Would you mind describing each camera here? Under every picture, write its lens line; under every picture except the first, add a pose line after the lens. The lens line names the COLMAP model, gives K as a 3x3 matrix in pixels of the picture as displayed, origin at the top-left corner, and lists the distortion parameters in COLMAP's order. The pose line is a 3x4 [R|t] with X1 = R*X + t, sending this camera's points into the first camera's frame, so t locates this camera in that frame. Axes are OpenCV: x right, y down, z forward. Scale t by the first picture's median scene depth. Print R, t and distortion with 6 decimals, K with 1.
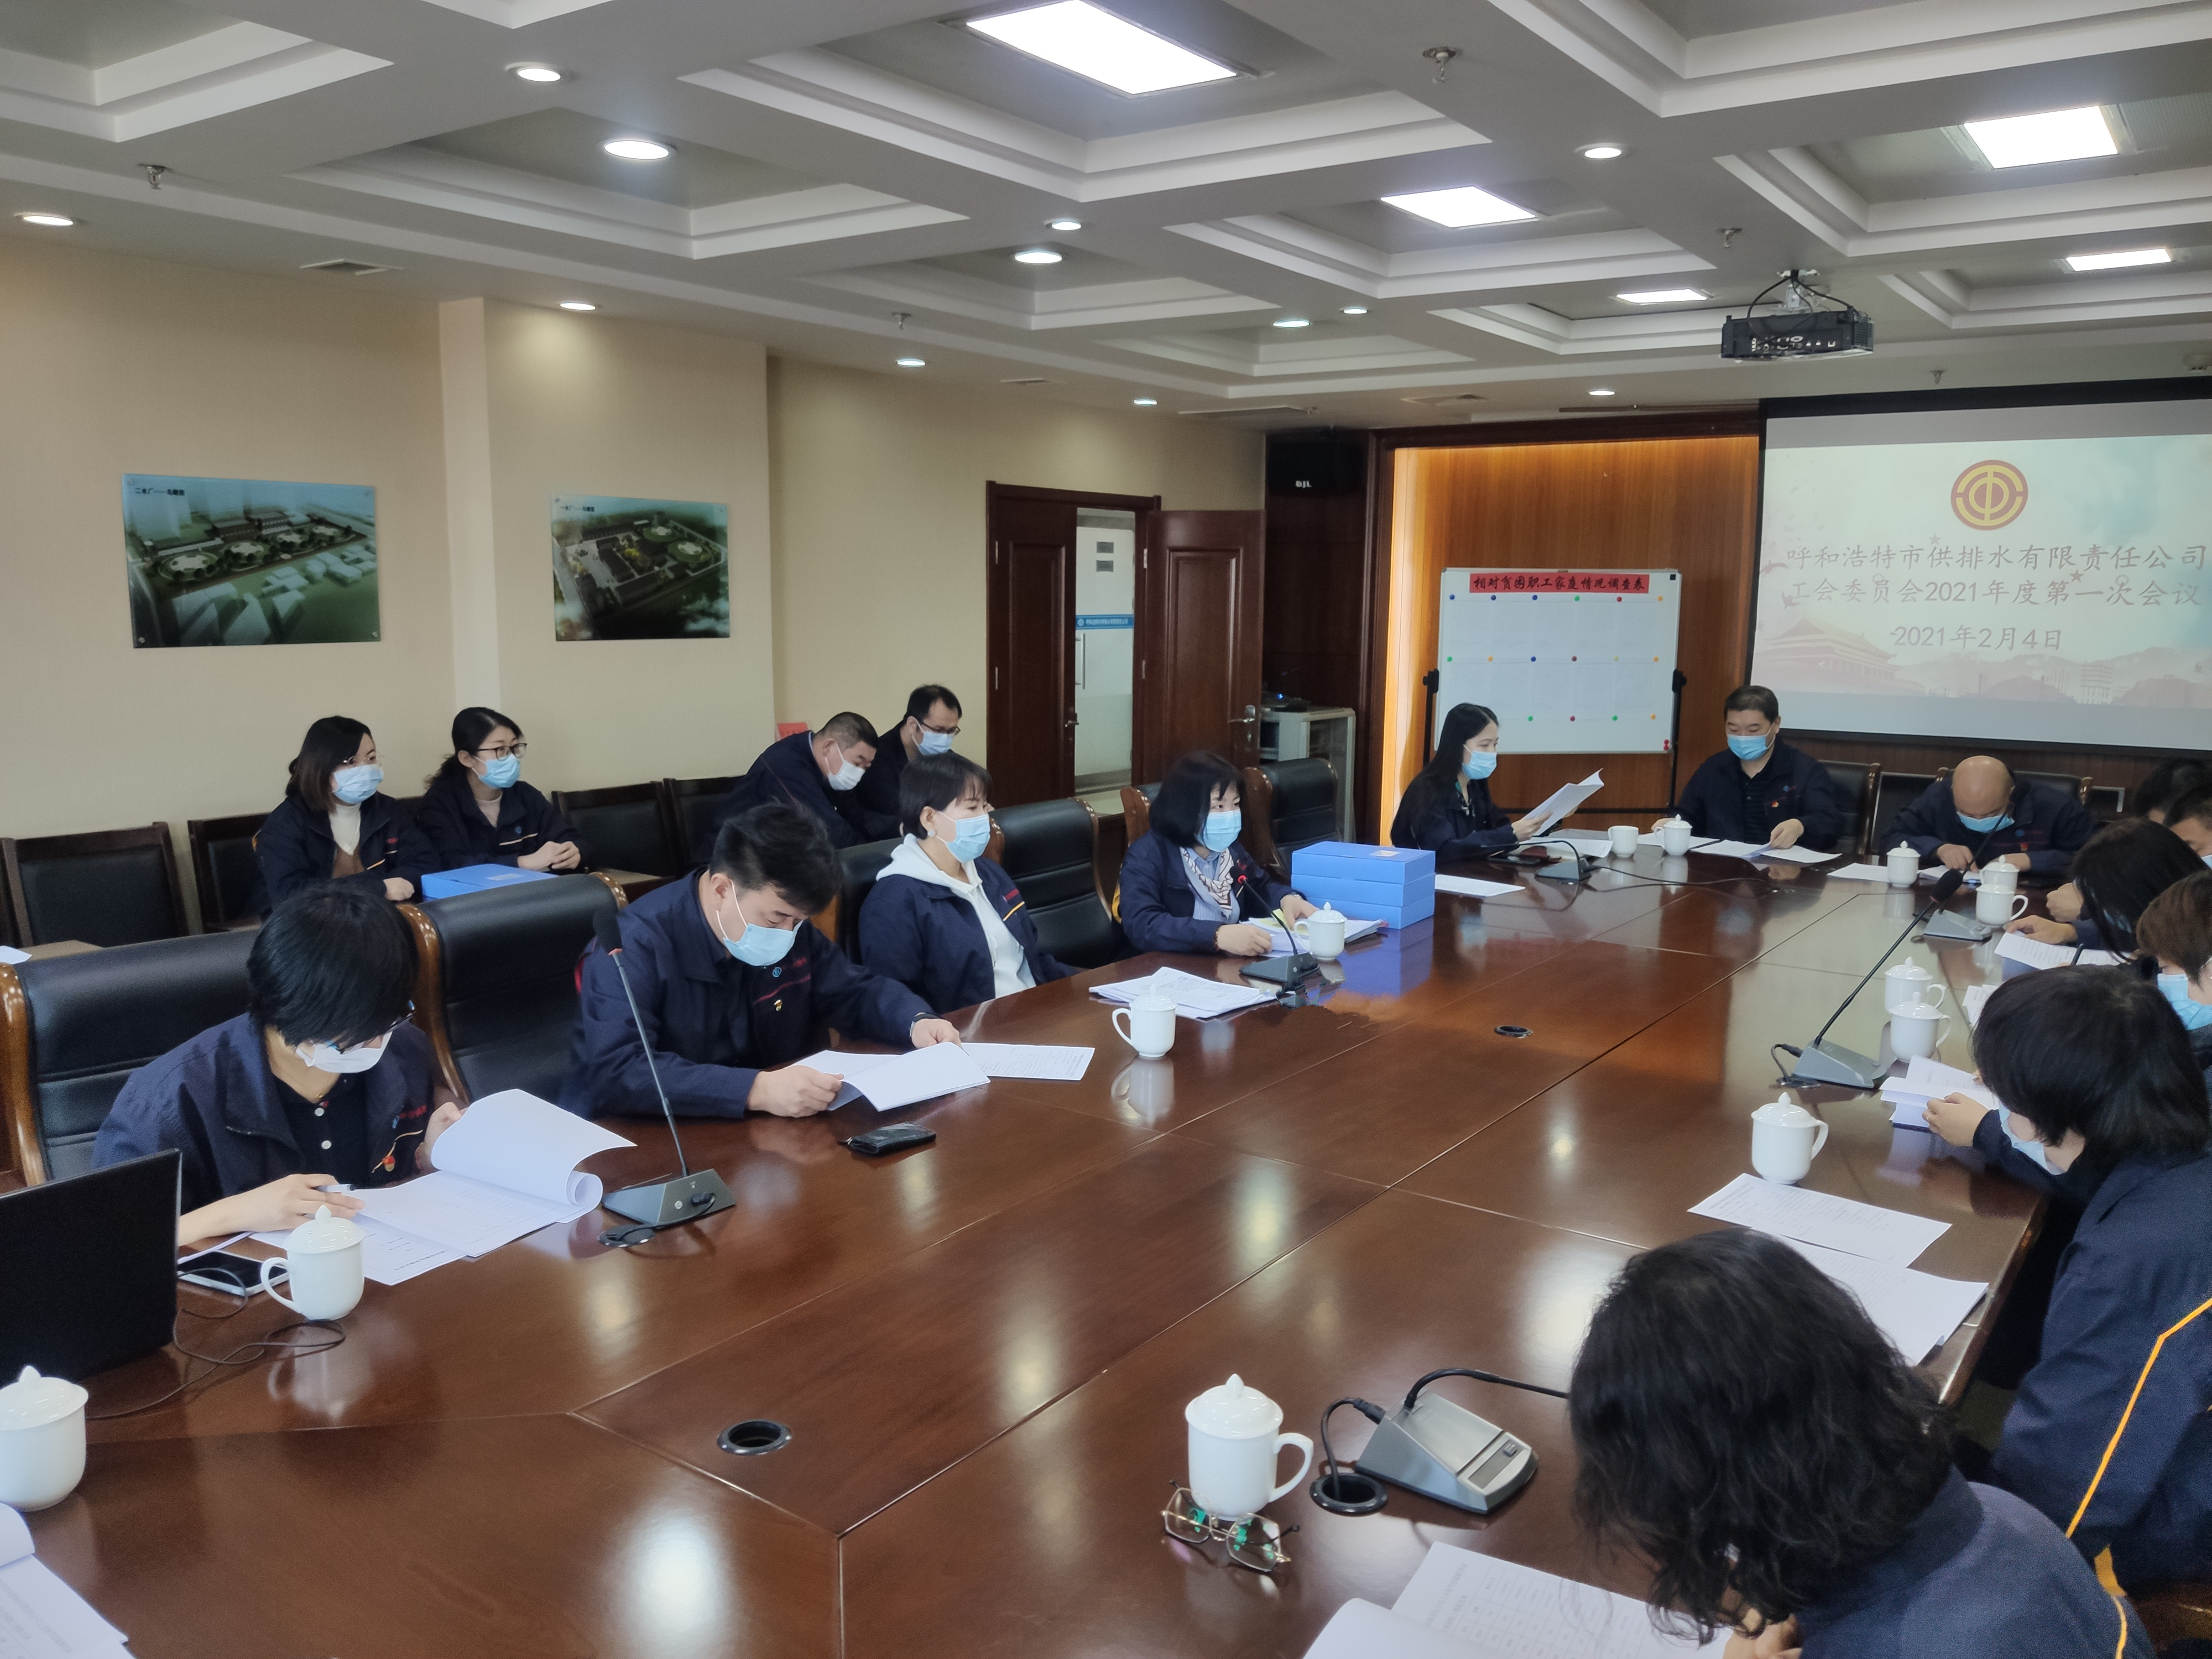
lens RADIAL K [[1725.9, 0, 1107.7], [0, 1725.9, 826.2], [0, 0, 1]] dist [0.016514, -0.029266]
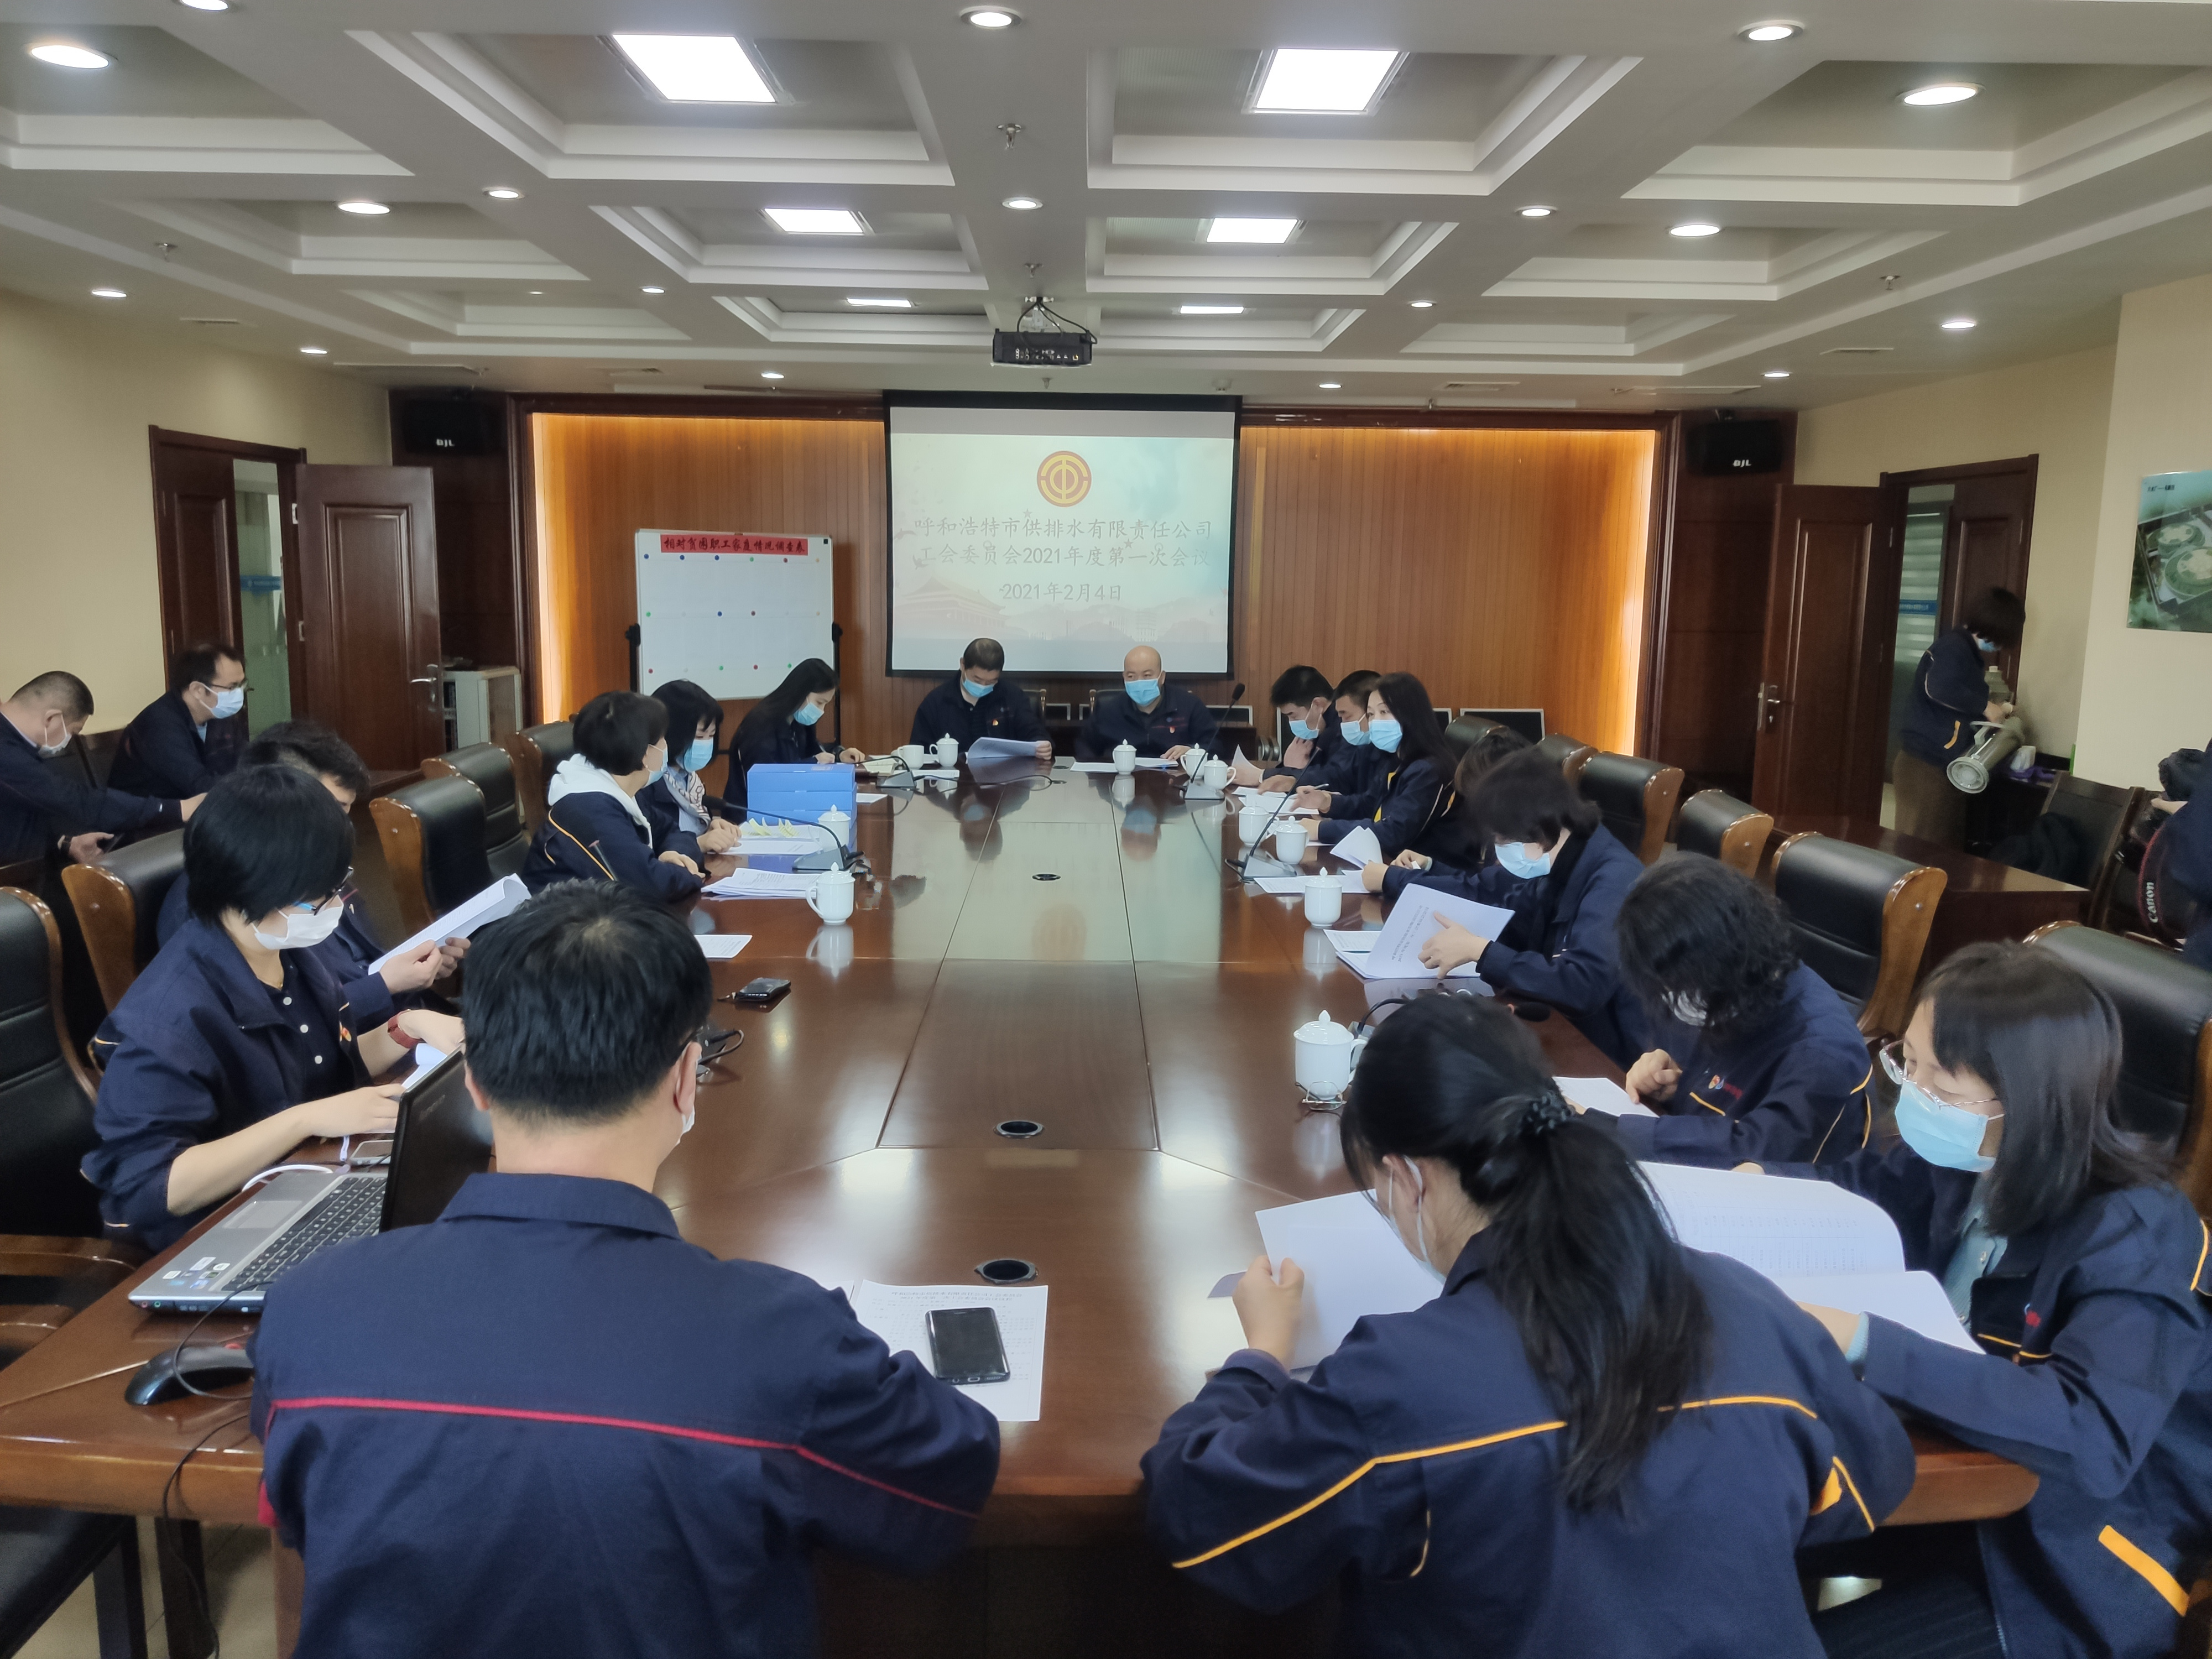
lens RADIAL K [[1725.9, 0, 1098.0], [0, 1725.9, 836.0], [0, 0, 1]] dist [0.016514, -0.029266]
pose [[0.810494, -0.085921, 0.579411, -0.187062], [0.073120, 0.996287, 0.045457, 0.010865], [-0.581165, 0.005524, 0.813767, -0.033724]]
